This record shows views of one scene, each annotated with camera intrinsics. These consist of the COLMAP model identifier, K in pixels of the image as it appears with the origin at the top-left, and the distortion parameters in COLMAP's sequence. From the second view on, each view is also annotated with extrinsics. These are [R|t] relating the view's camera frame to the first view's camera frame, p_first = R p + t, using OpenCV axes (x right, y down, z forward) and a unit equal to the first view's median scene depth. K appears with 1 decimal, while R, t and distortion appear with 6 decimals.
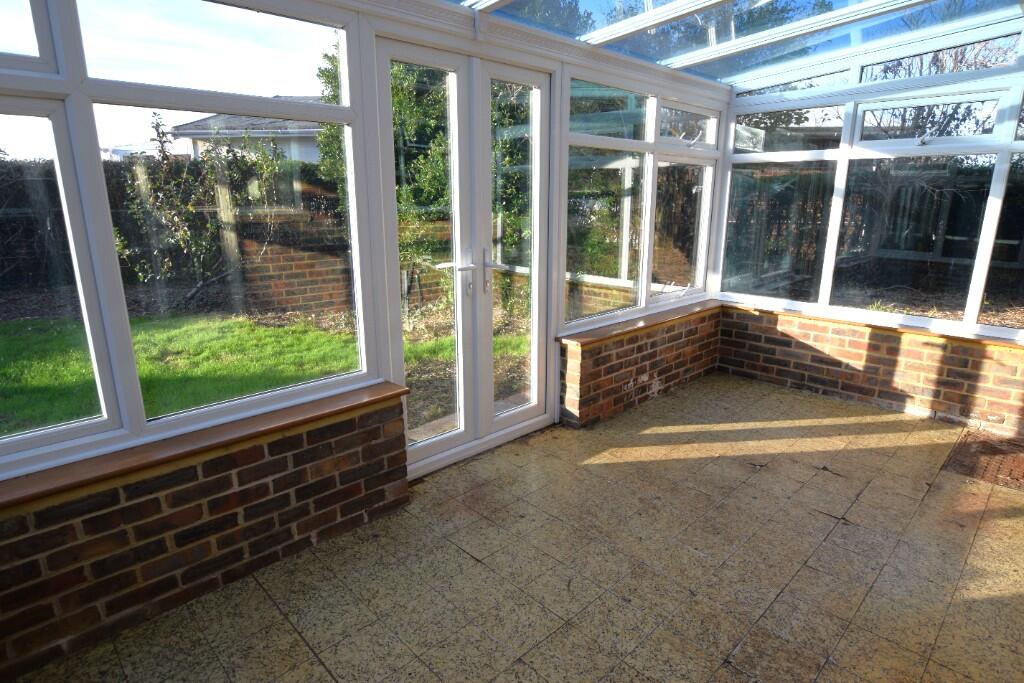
lens RADIAL K [[544.9, 0, 512.0], [0, 544.9, 341.5], [0, 0, 1]] dist [-0.033532, 0.000079]
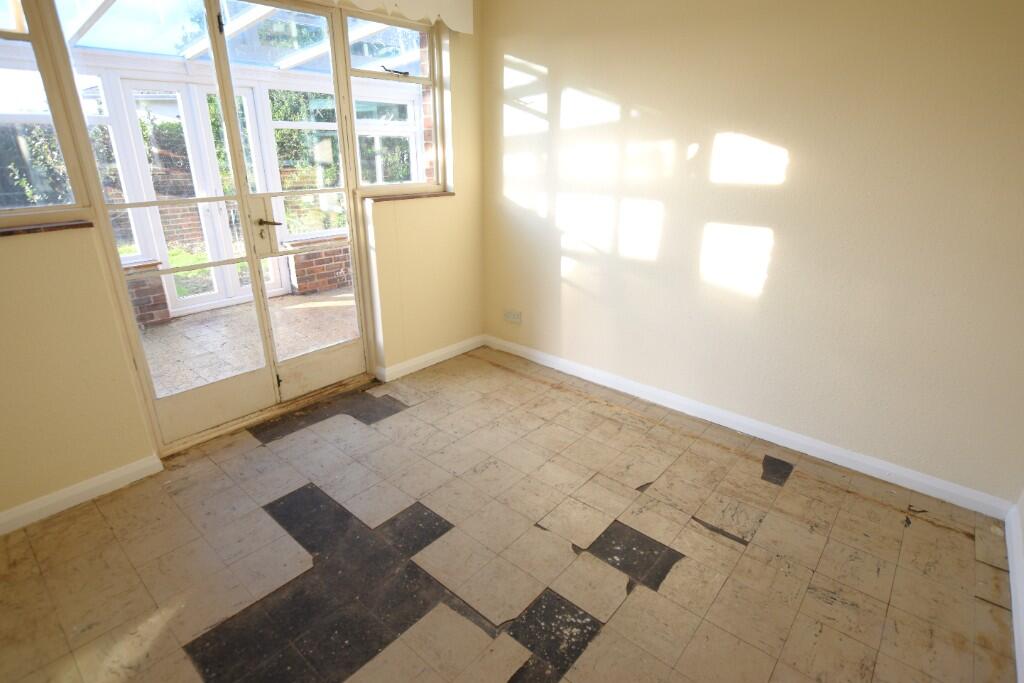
lens RADIAL K [[500.2, 0, 512.0], [0, 500.2, 341.5], [0, 0, 1]] dist [-0.031677, -0.000275]
pose [[0.995751, -0.029616, 0.087199, 0.721277], [0.020377, 0.994263, 0.105005, 0.168870], [-0.089808, -0.102782, 0.990641, -0.718454]]
